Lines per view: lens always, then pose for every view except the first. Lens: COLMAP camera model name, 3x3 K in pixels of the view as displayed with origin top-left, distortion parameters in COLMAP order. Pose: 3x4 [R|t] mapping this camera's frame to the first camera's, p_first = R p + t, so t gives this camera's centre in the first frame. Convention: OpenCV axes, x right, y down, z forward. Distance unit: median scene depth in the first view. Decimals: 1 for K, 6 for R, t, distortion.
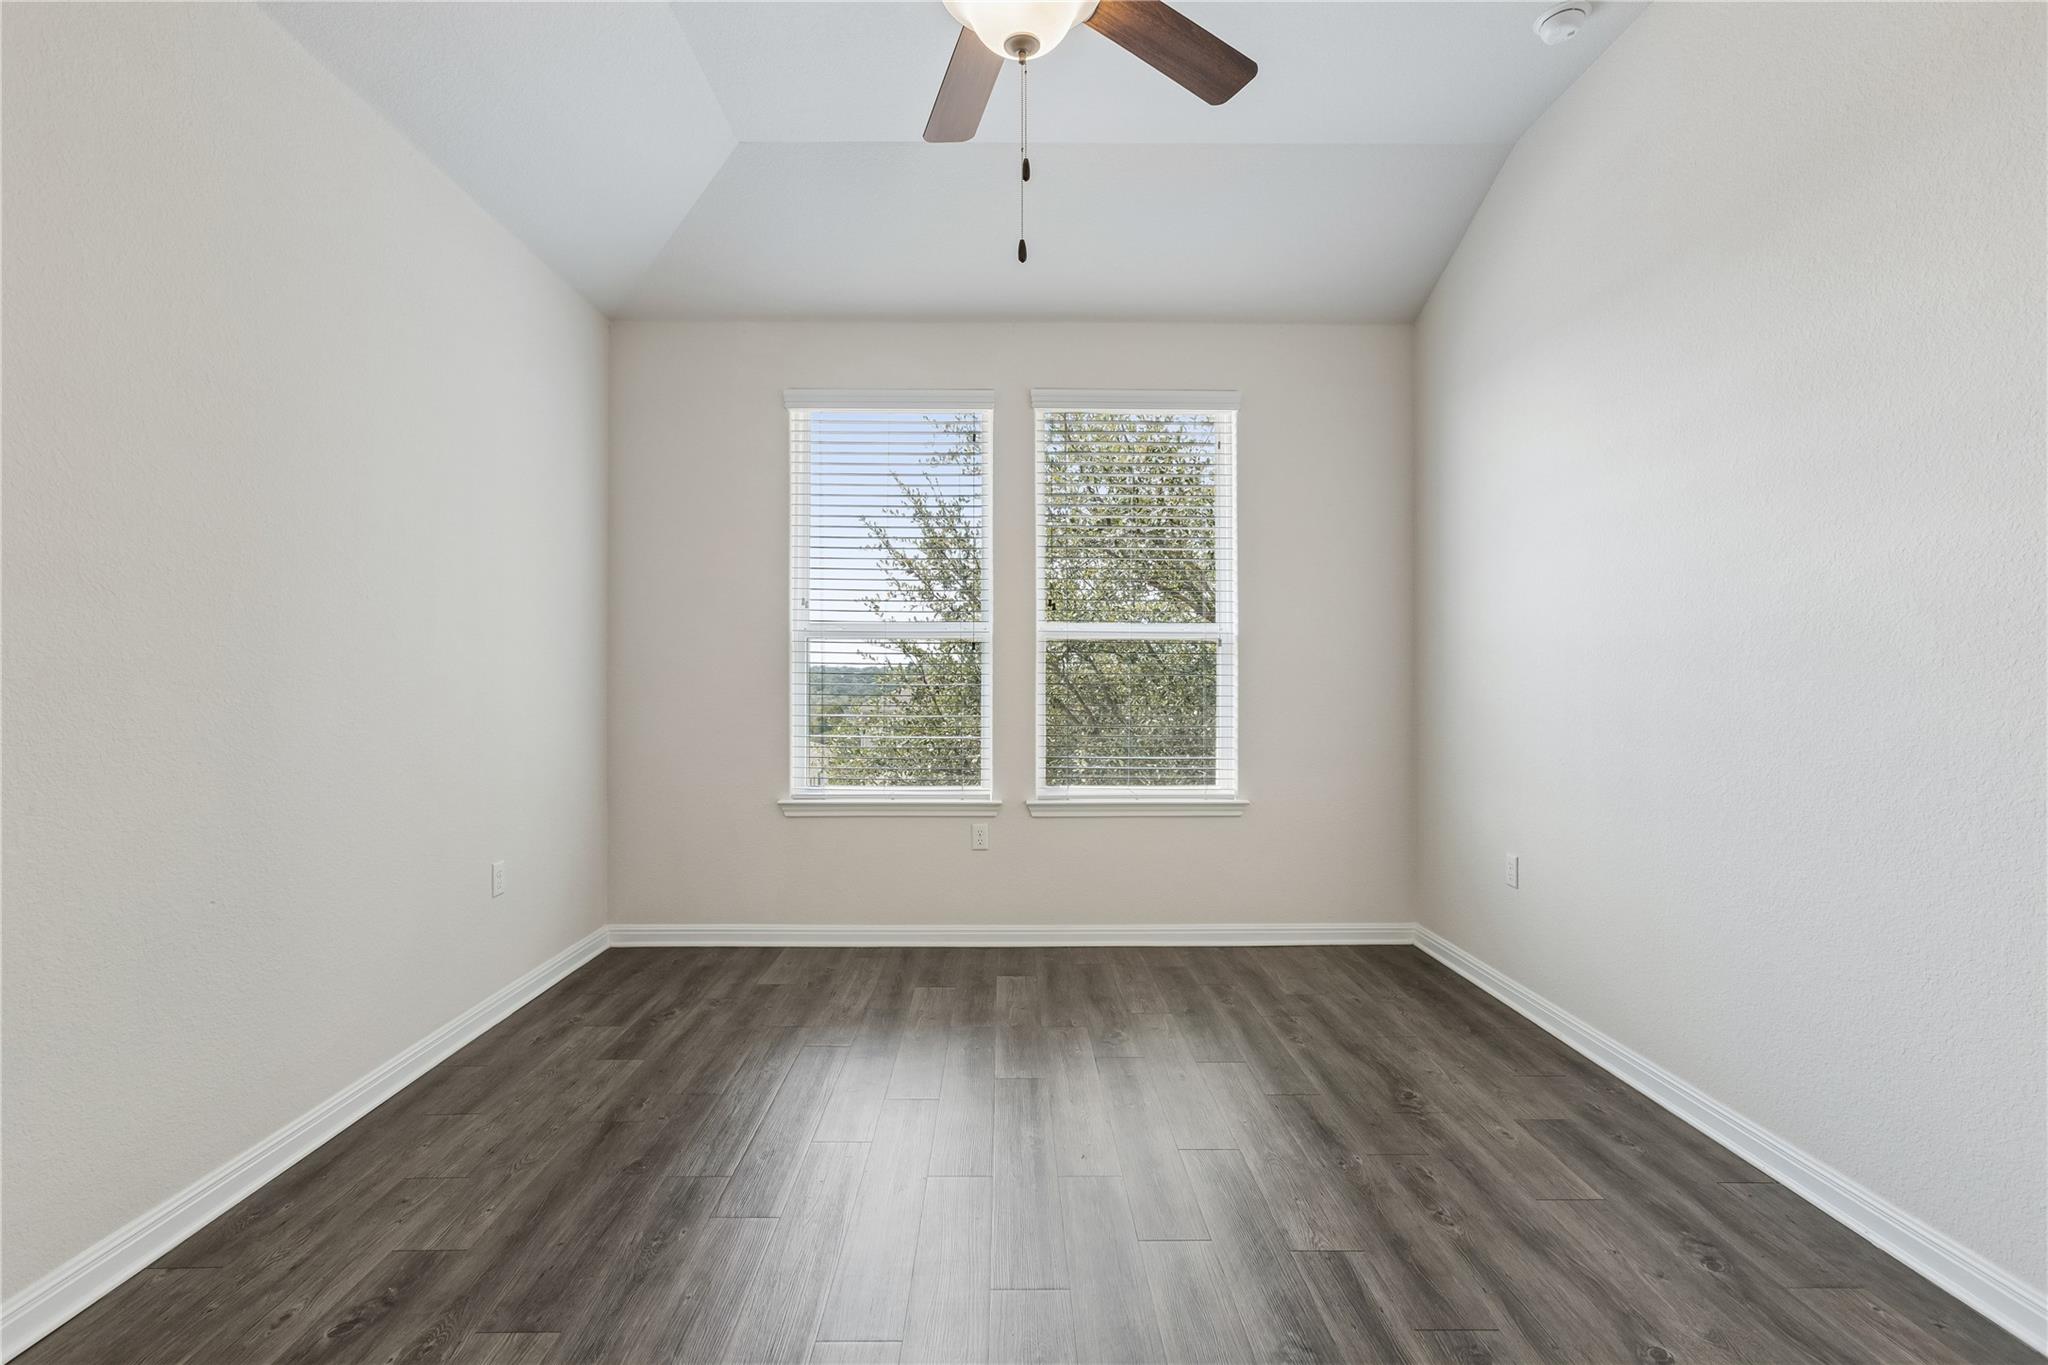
lens RADIAL K [[920.2, 0, 1023.7], [0, 920.2, 670.2], [0, 0, 1]] dist [-0.028224, 0.021834]
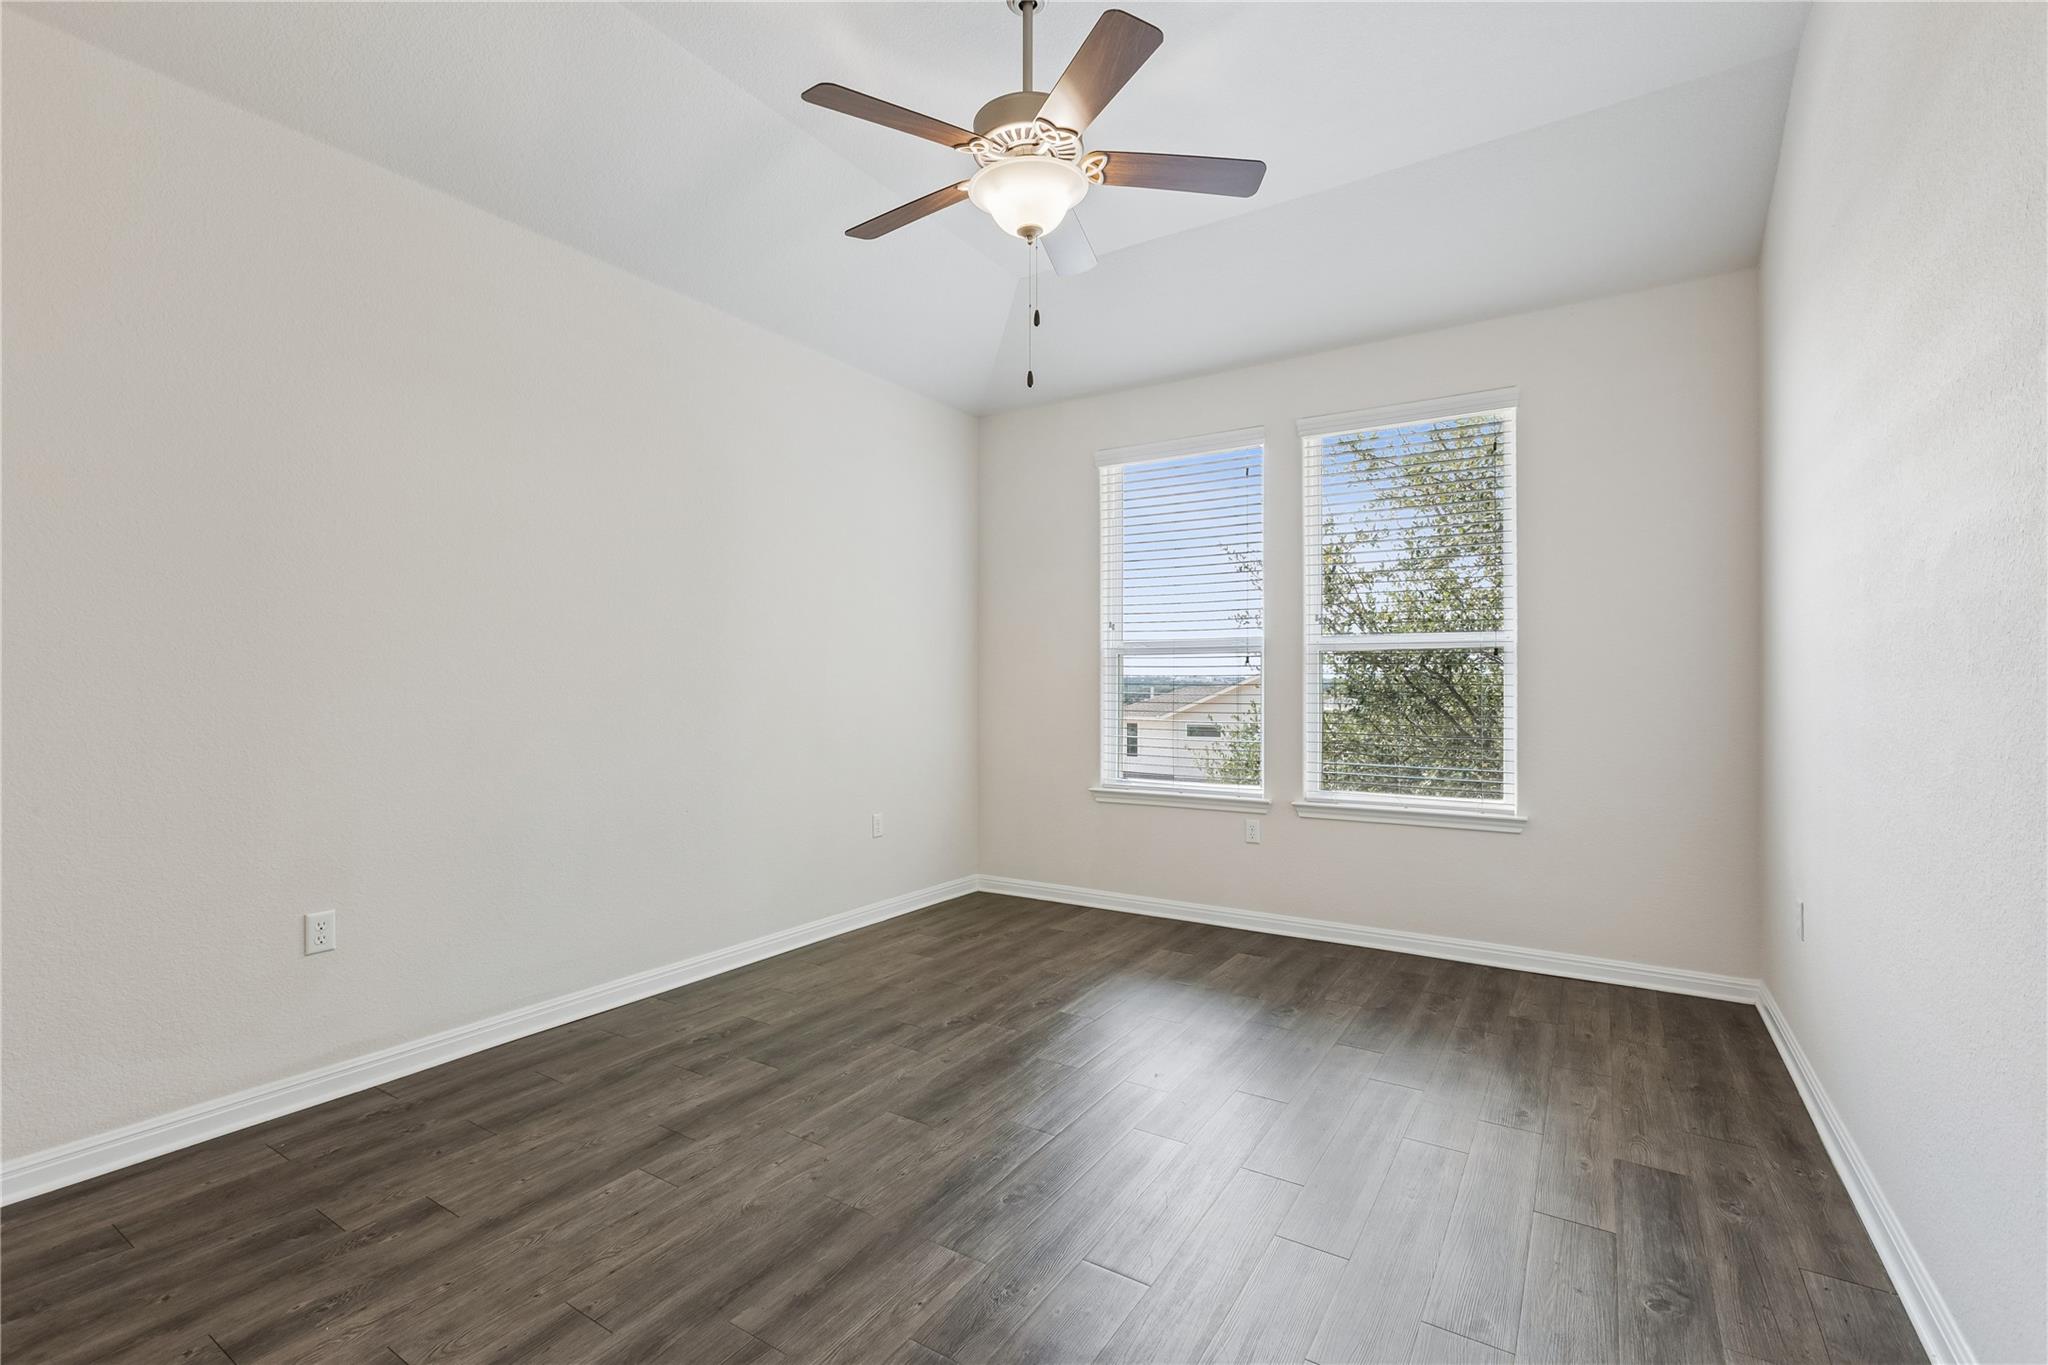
lens RADIAL K [[920.2, 0, 1023.7], [0, 920.2, 670.2], [0, 0, 1]] dist [-0.028224, 0.021834]
pose [[0.831929, -0.010999, -0.554773, 0.391936], [0.003601, 0.999889, -0.014423, 0.002778], [0.554871, 0.010001, 0.831876, -0.083584]]
